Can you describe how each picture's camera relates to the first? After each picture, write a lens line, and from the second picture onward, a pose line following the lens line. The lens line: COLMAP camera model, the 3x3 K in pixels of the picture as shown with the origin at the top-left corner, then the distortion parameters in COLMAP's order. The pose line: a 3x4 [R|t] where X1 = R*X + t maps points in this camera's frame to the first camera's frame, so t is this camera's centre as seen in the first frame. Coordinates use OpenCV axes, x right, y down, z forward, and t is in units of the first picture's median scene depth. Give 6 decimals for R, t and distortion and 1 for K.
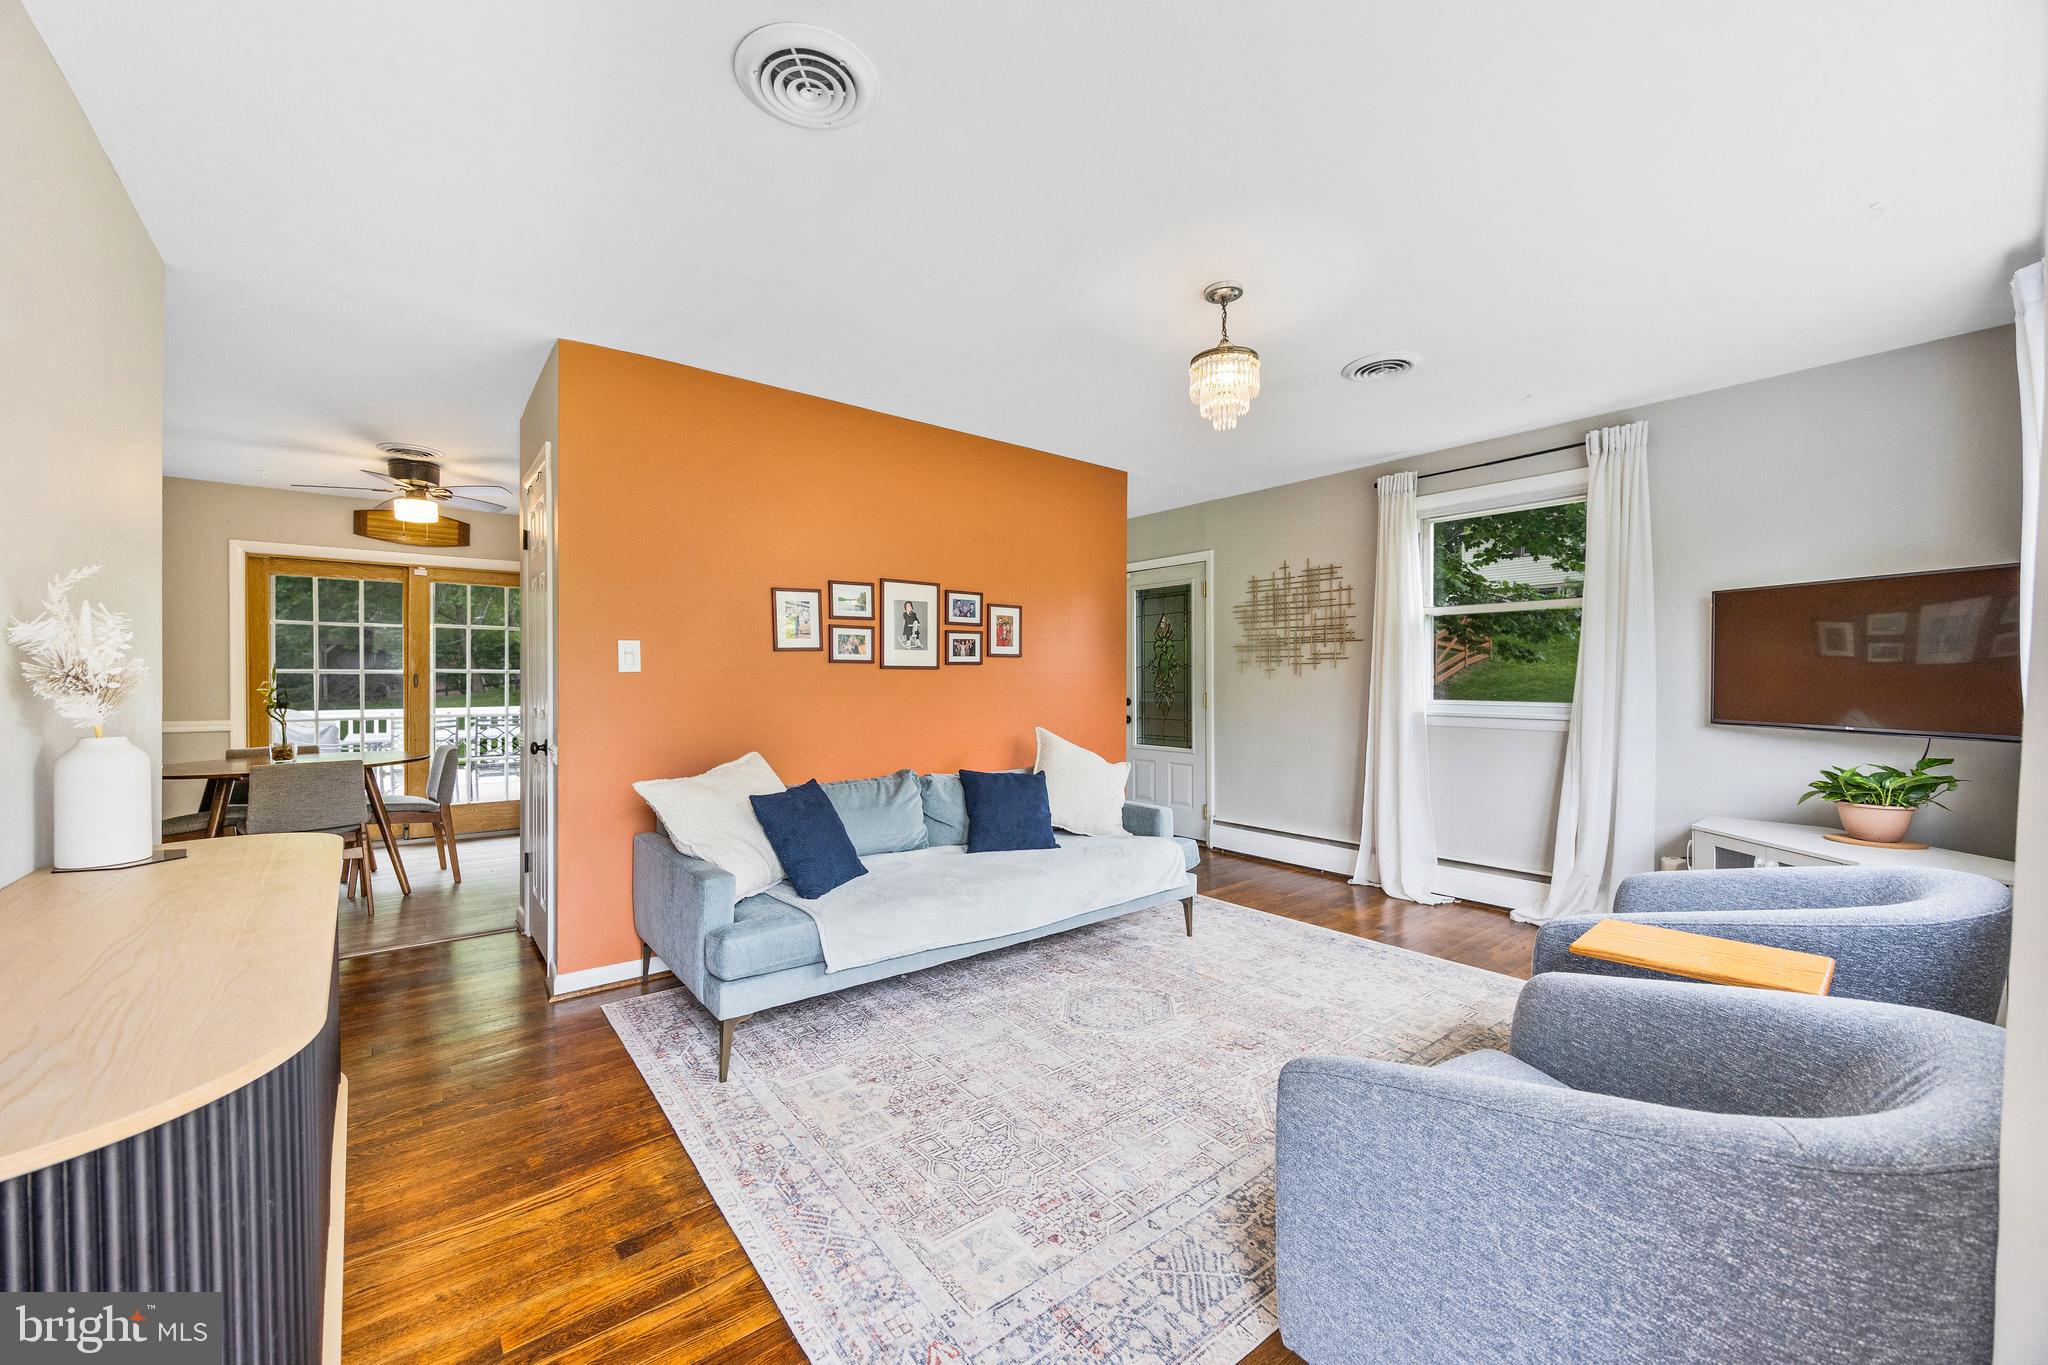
lens RADIAL K [[778.1, 0, 1013.3], [0, 778.1, 683.8], [0, 0, 1]] dist [-0.000225, 0.000178]
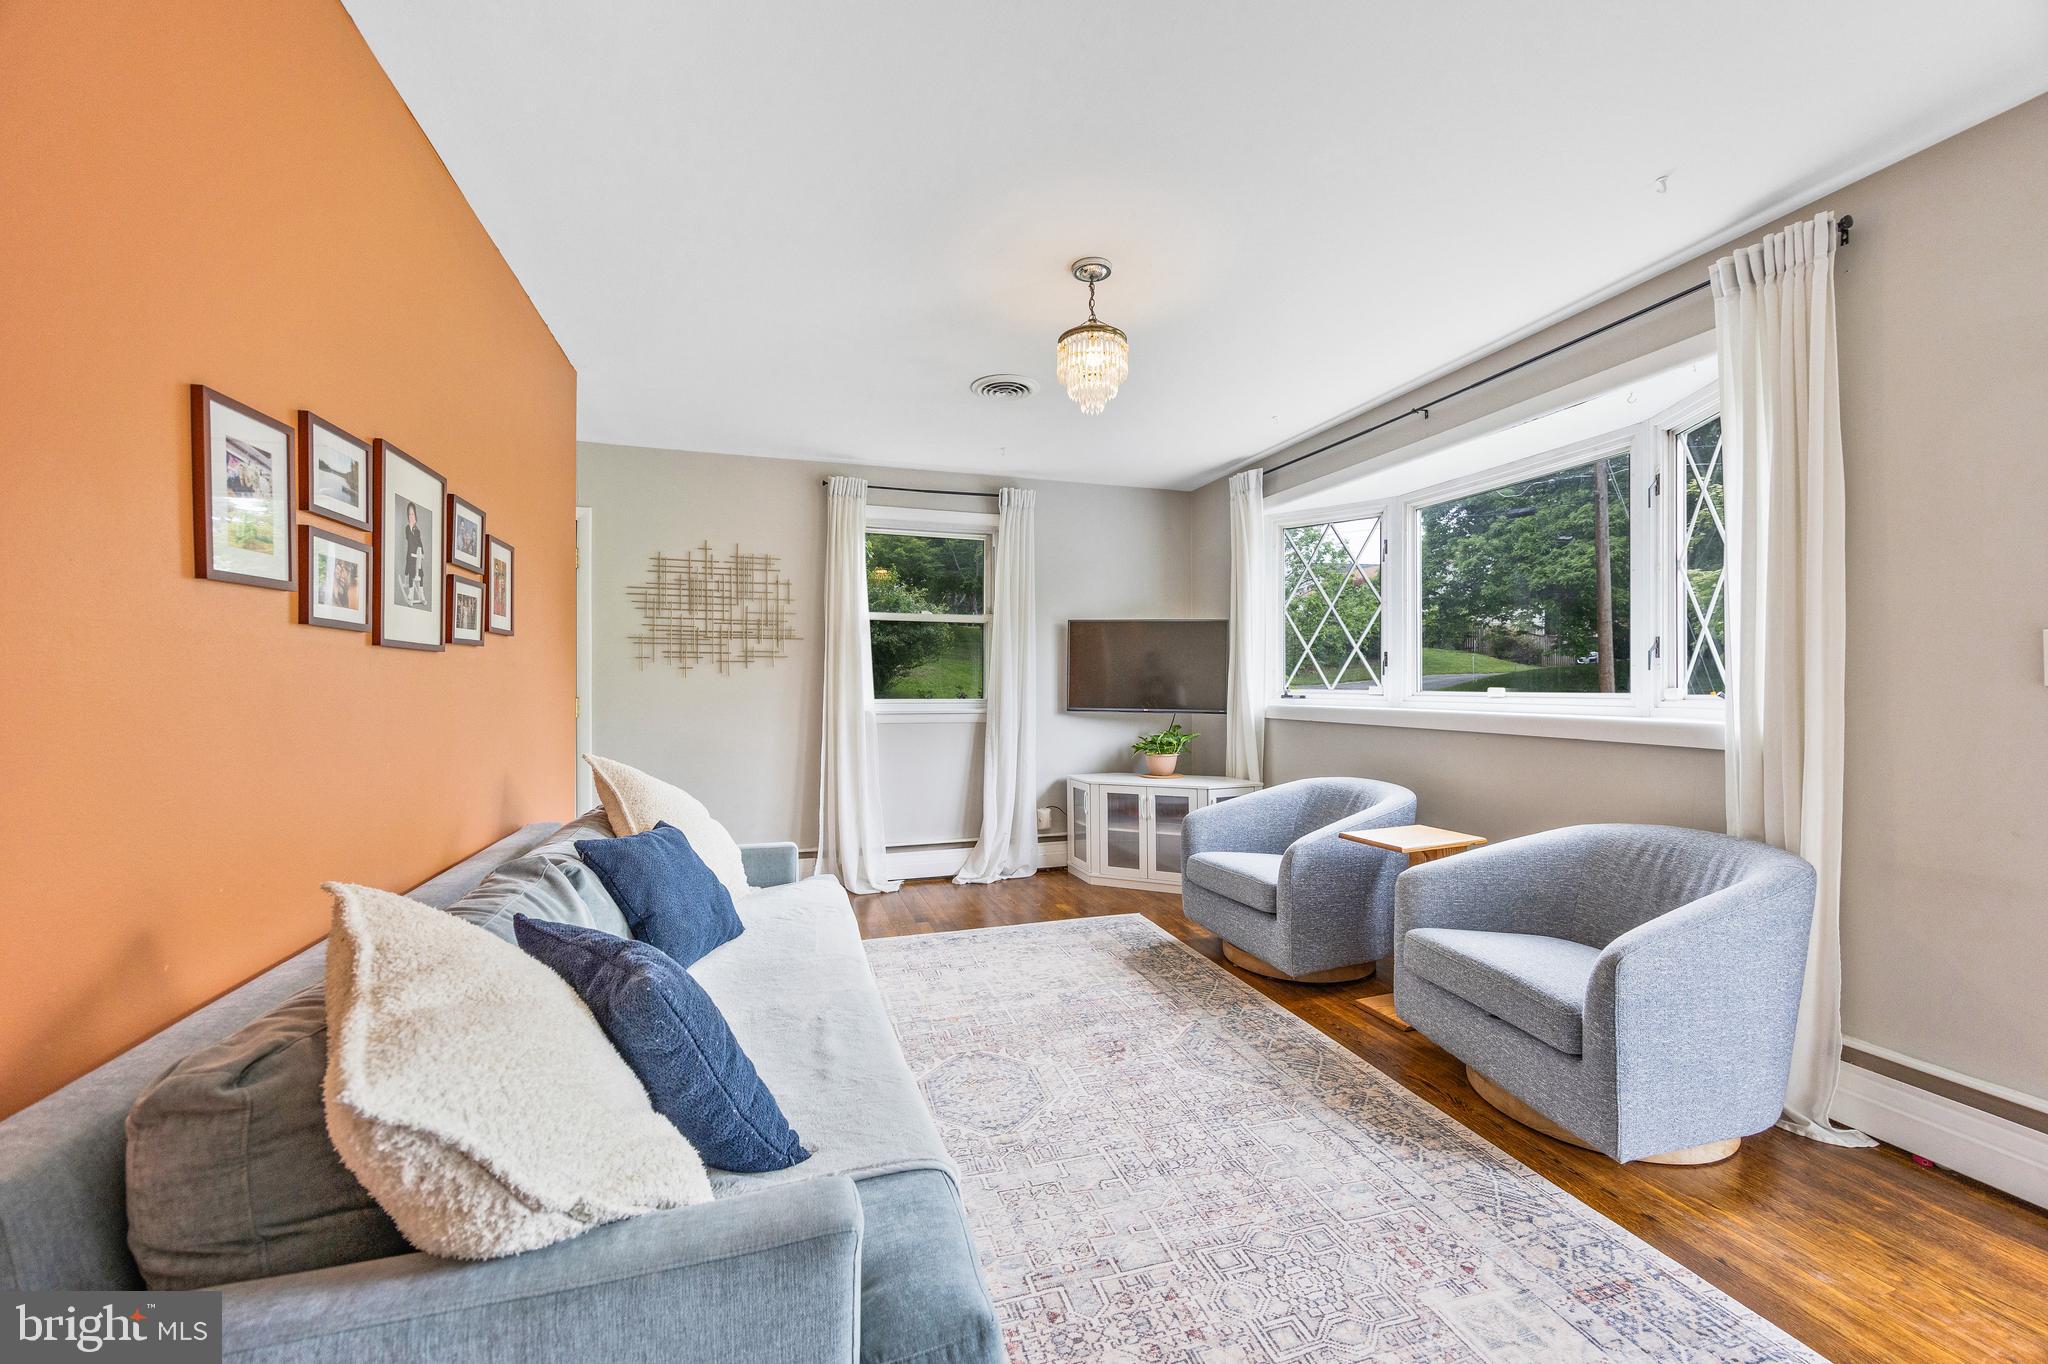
lens RADIAL K [[778.1, 0, 1021.6], [0, 778.1, 678.5], [0, 0, 1]] dist [-0.000225, 0.000178]
pose [[0.361841, 0.008103, 0.932204, -0.470266], [0.003301, 0.999945, -0.009973, 0.004513], [-0.932234, 0.006686, 0.361795, 0.533640]]
